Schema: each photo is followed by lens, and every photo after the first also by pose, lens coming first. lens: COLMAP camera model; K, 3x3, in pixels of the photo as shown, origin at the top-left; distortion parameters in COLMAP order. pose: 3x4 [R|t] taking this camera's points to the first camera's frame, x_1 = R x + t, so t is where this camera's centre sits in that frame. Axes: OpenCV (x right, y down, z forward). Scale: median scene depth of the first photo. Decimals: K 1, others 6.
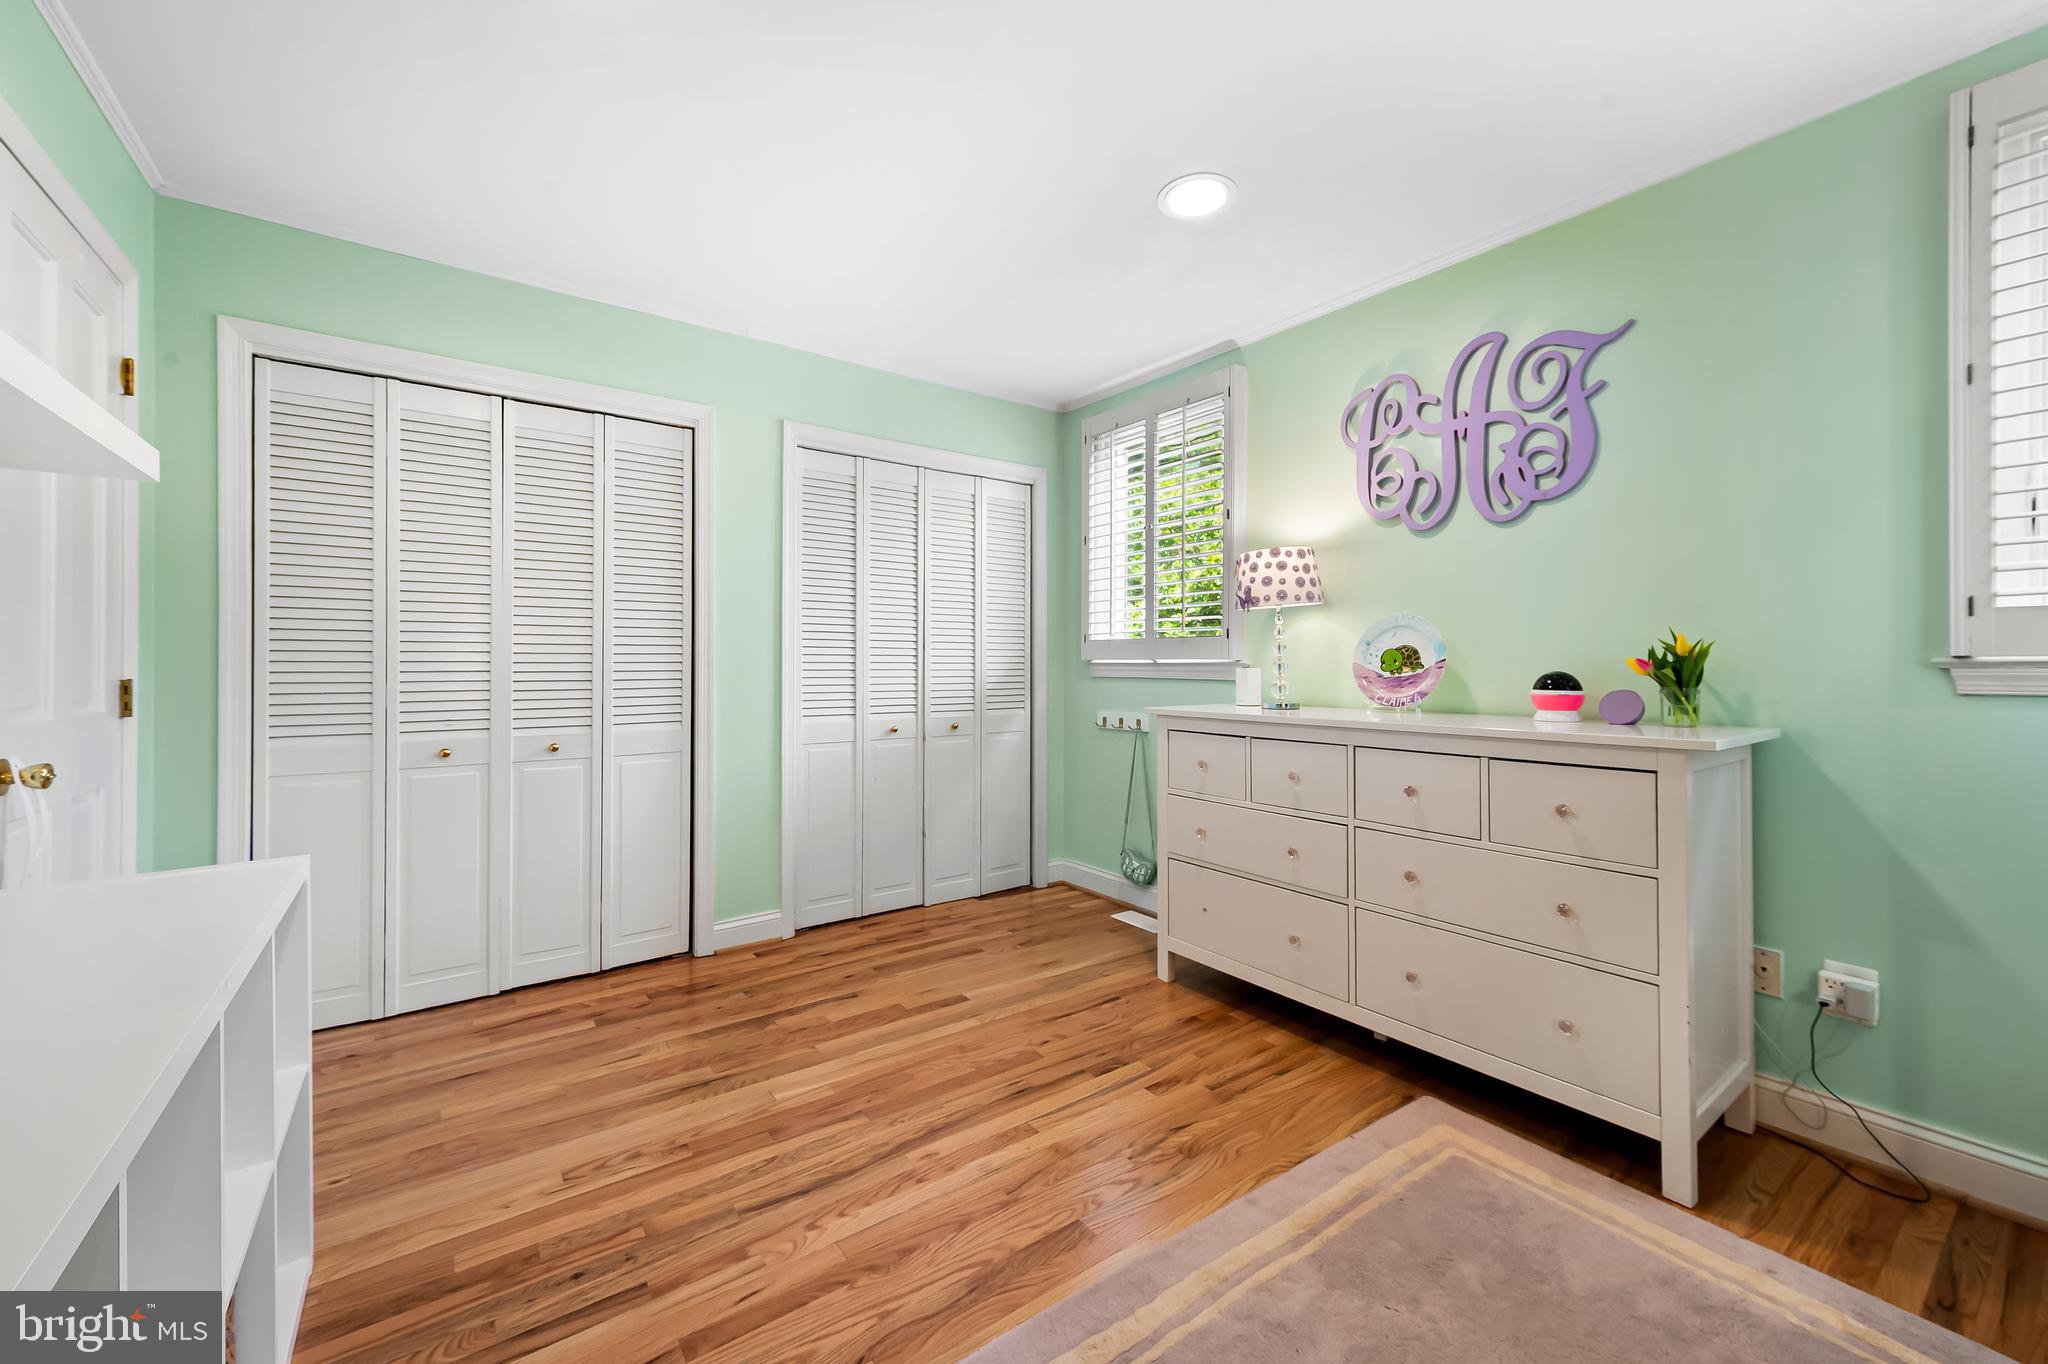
lens RADIAL K [[817.7, 0, 1038.4], [0, 817.7, 669.1], [0, 0, 1]] dist [0.007775, -0.001162]
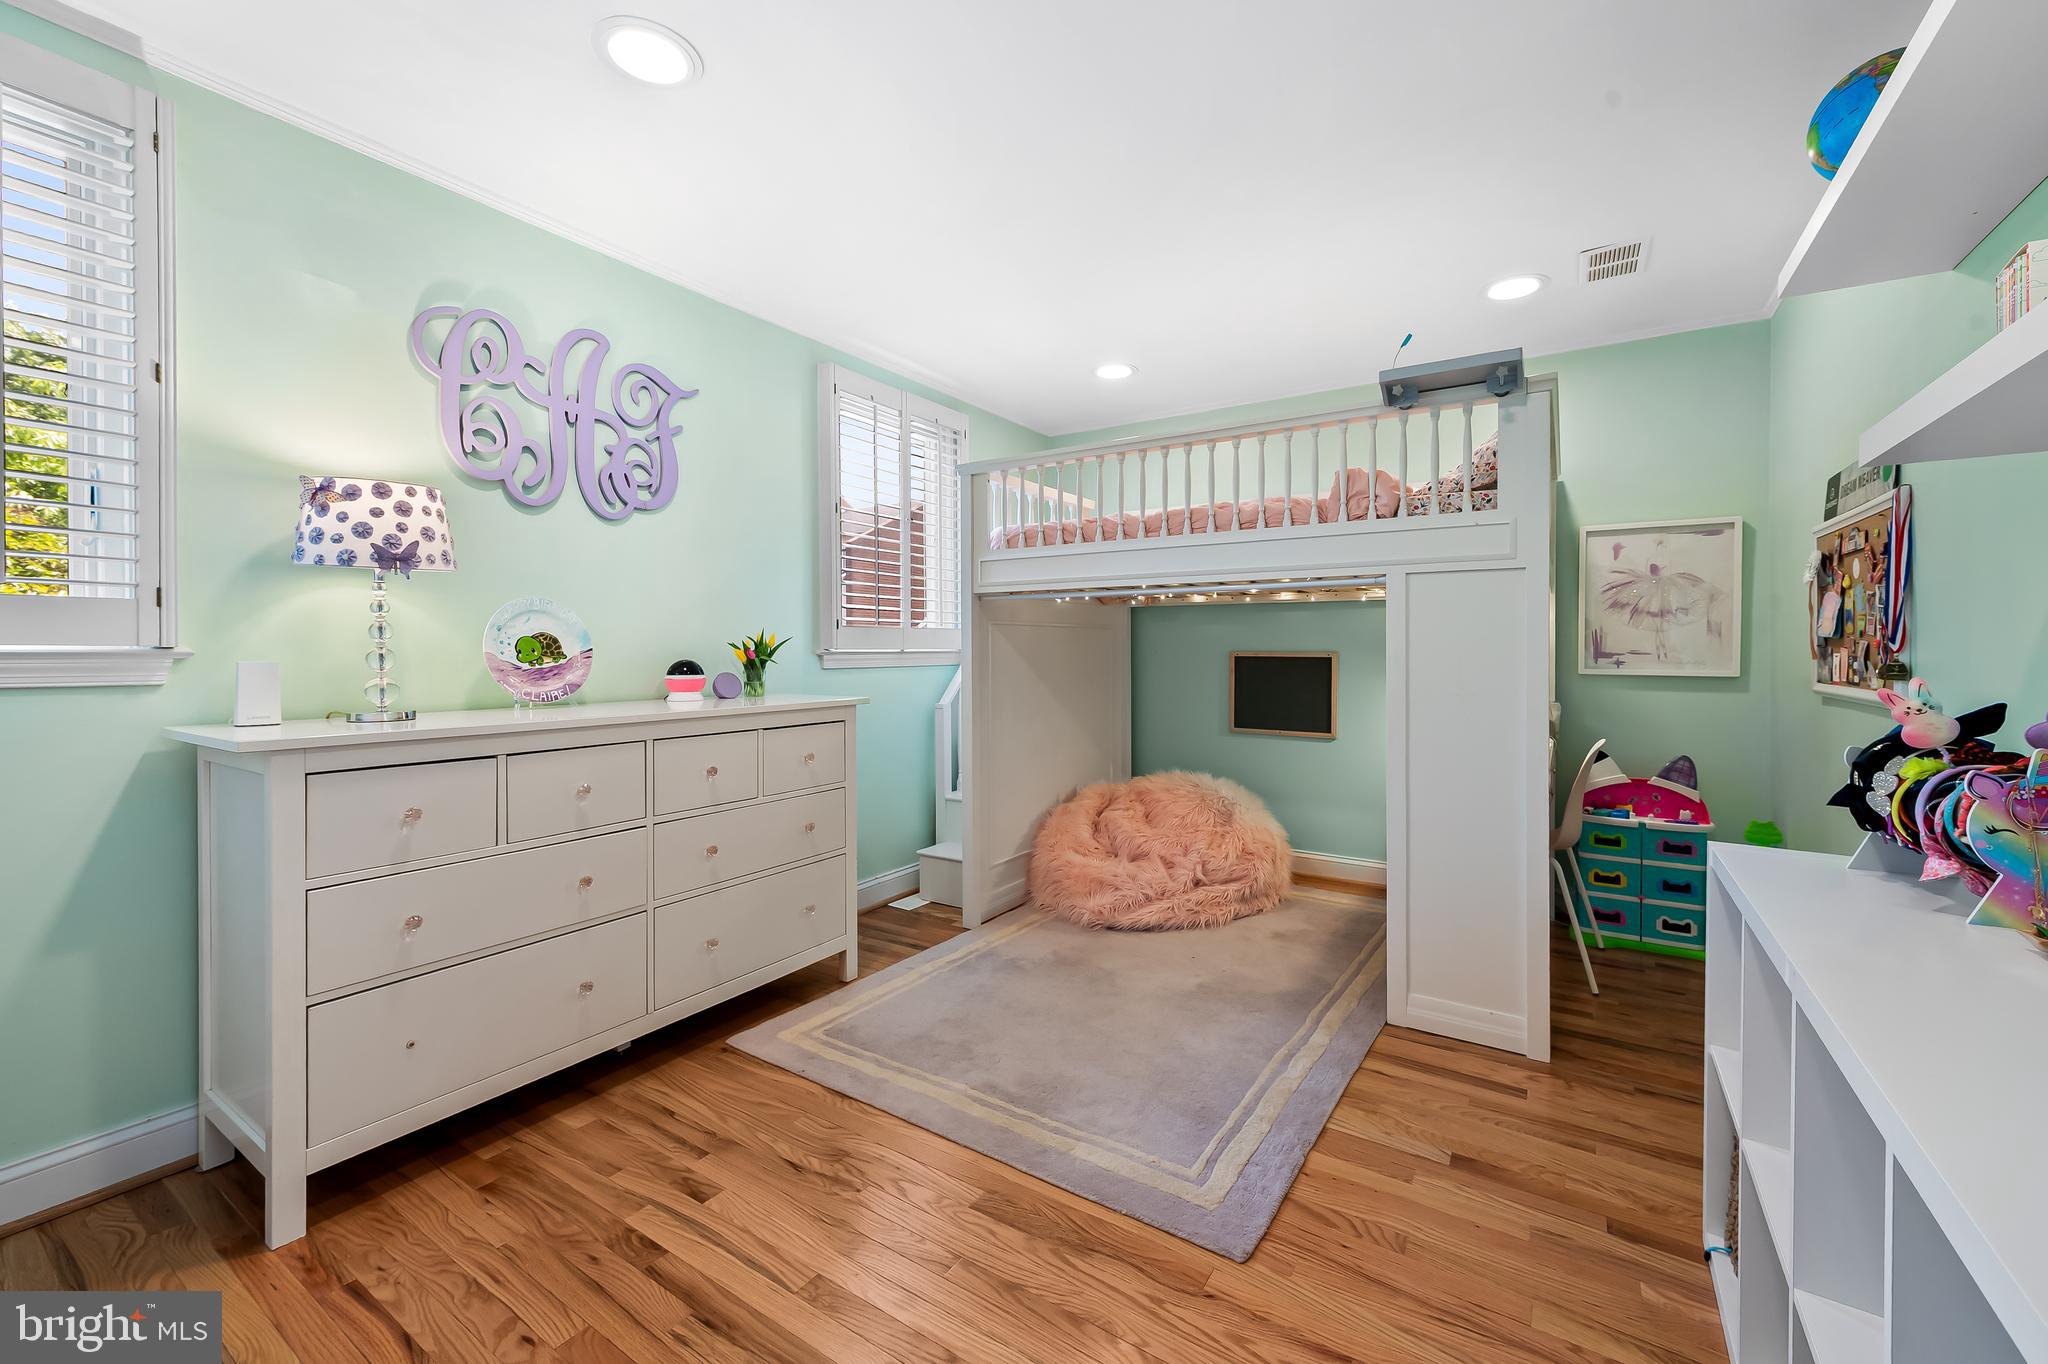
lens RADIAL K [[817.7, 0, 1037.3], [0, 817.7, 663.5], [0, 0, 1]] dist [0.007775, -0.001162]
pose [[-0.350612, -0.011703, 0.936448, -0.629798], [0.008469, 0.999841, 0.015666, -0.005347], [-0.936483, 0.013424, -0.350457, 0.872998]]
